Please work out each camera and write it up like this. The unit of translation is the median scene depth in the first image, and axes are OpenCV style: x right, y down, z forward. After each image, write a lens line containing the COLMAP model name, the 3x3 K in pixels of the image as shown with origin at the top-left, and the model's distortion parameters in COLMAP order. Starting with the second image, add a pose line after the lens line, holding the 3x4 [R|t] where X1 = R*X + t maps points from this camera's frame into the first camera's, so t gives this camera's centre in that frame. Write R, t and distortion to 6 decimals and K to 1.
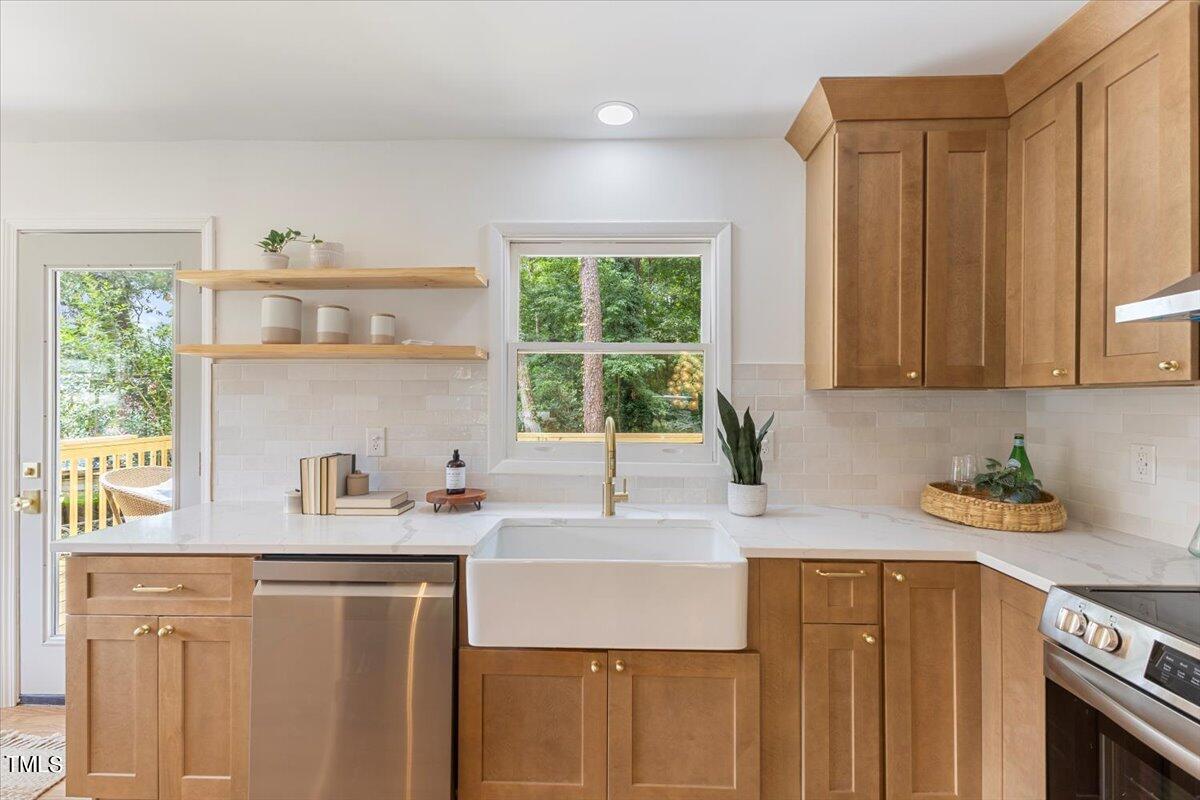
lens RADIAL K [[496.0, 0, 600.5], [0, 496.0, 399.4], [0, 0, 1]] dist [0.000298, 0.000005]
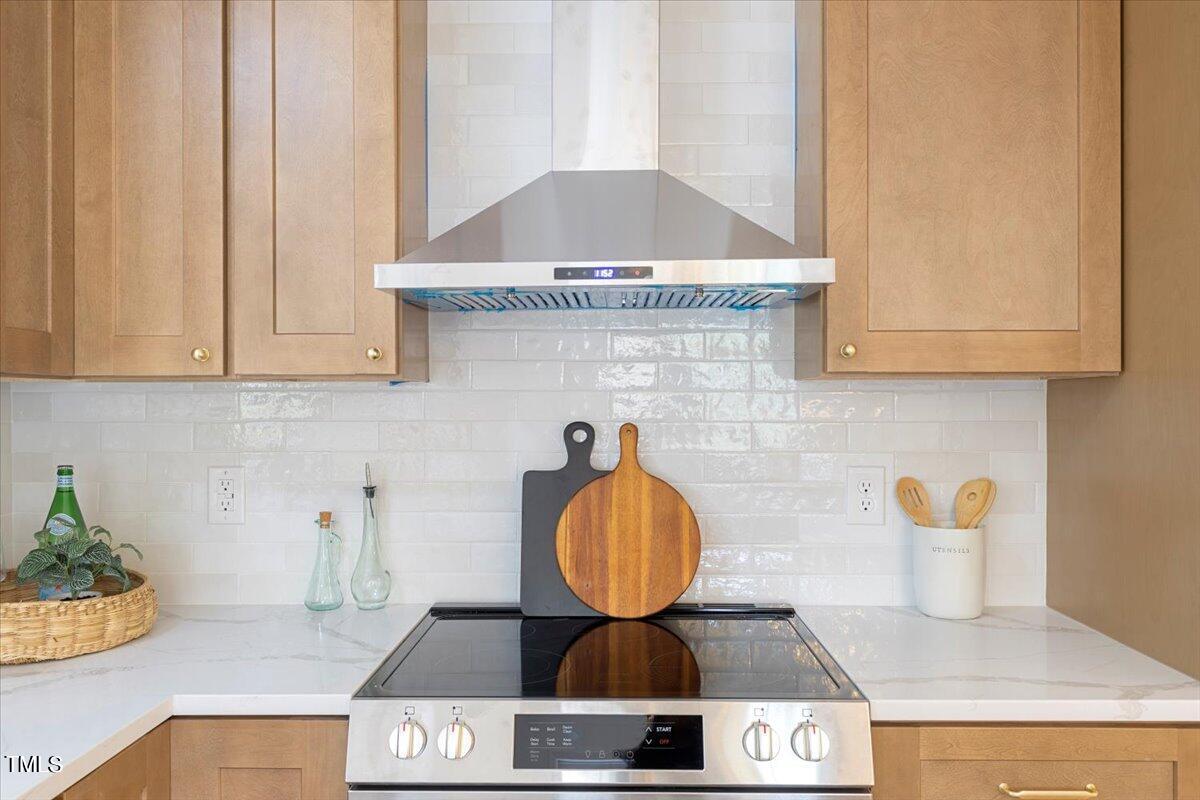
lens RADIAL K [[959.4, 0, 601.3], [0, 959.4, 401.6], [0, 0, 1]] dist [-0.005524, -0.007501]
pose [[-0.011576, -0.002405, 0.999930, -0.201431], [0.000276, 0.999997, 0.002409, -0.000012], [-0.999933, 0.000304, -0.011575, 0.493626]]
